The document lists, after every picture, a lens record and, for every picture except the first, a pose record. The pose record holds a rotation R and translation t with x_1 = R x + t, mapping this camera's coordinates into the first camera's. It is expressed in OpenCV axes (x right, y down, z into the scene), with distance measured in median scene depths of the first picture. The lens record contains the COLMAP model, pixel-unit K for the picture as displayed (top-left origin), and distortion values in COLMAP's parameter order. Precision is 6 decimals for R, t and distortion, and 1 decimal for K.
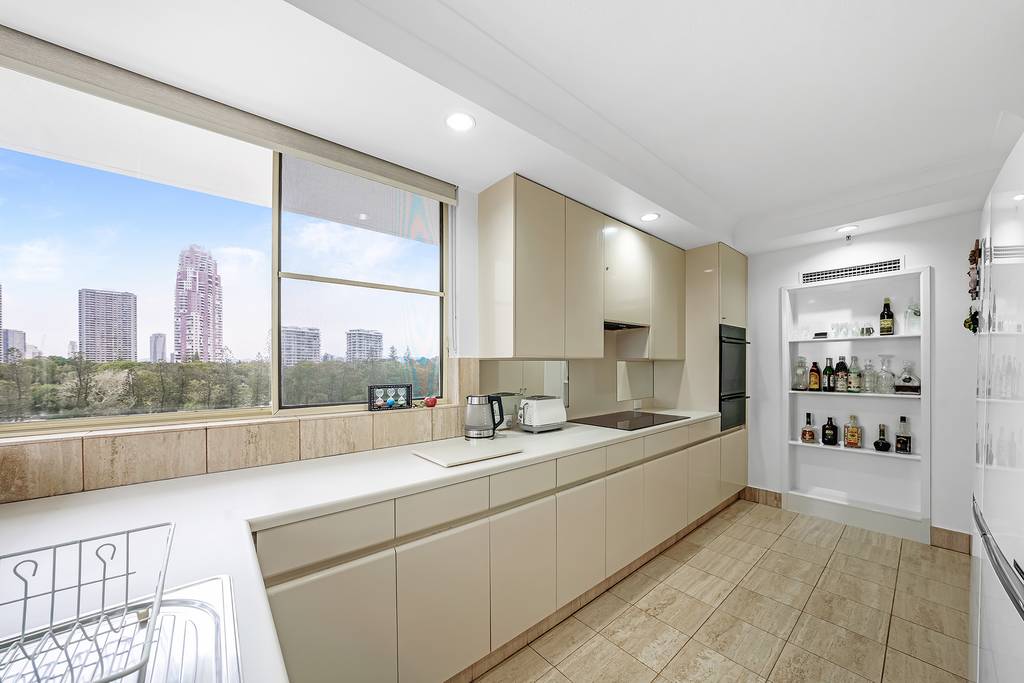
lens RADIAL K [[361.4, 0, 520.2], [0, 361.4, 364.3], [0, 0, 1]] dist [-0.022370, 0.002713]
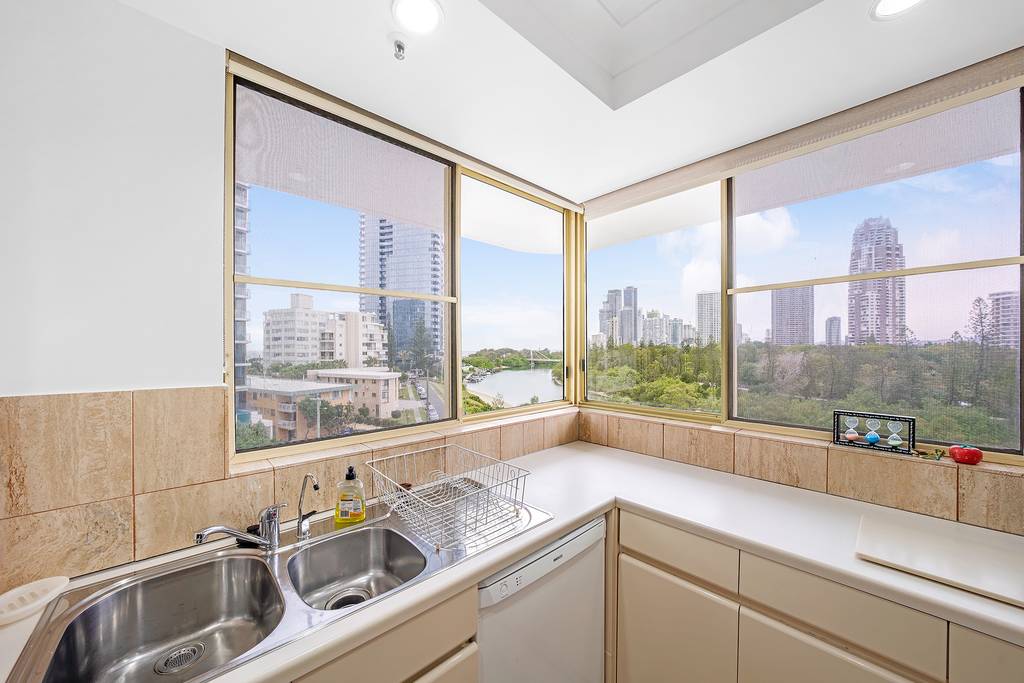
lens RADIAL K [[361.4, 0, 494.6], [0, 361.4, 346.1], [0, 0, 1]] dist [-0.022370, 0.002713]
pose [[0.011782, -0.004666, -0.999920, 0.326070], [0.002319, 0.999987, -0.004639, -0.076030], [0.999928, -0.002265, 0.011792, 0.249443]]
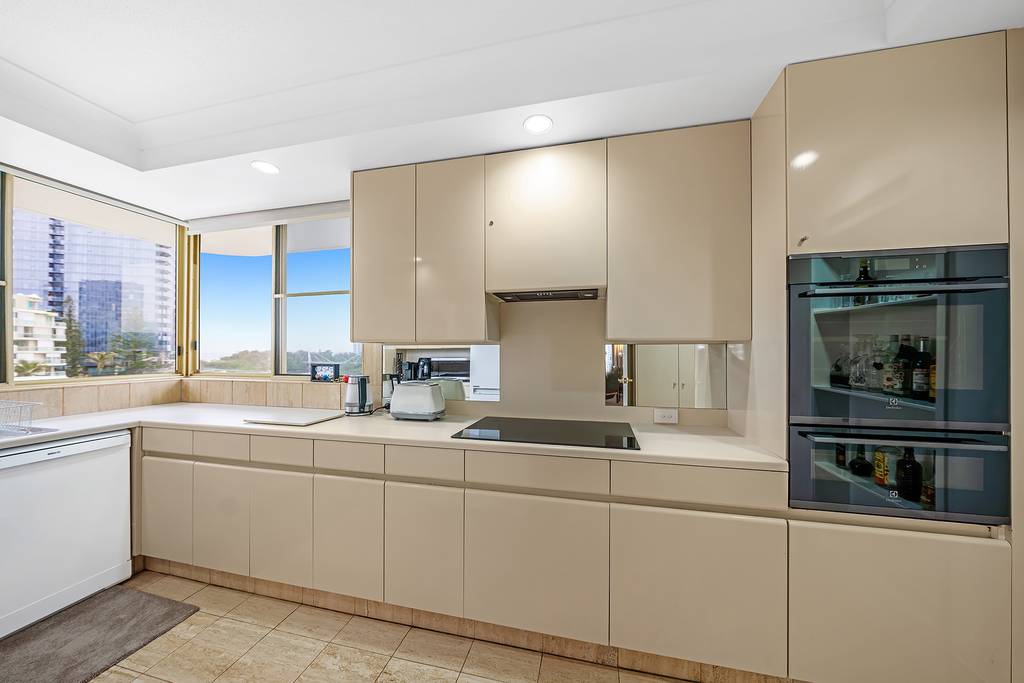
lens RADIAL K [[361.4, 0, 521.4], [0, 361.4, 342.4], [0, 0, 1]] dist [-0.022370, 0.002713]
pose [[0.585771, -0.017968, -0.810277, 1.175041], [-0.000802, 0.999741, -0.022749, 0.005640], [0.810476, 0.013975, 0.585605, 0.802495]]
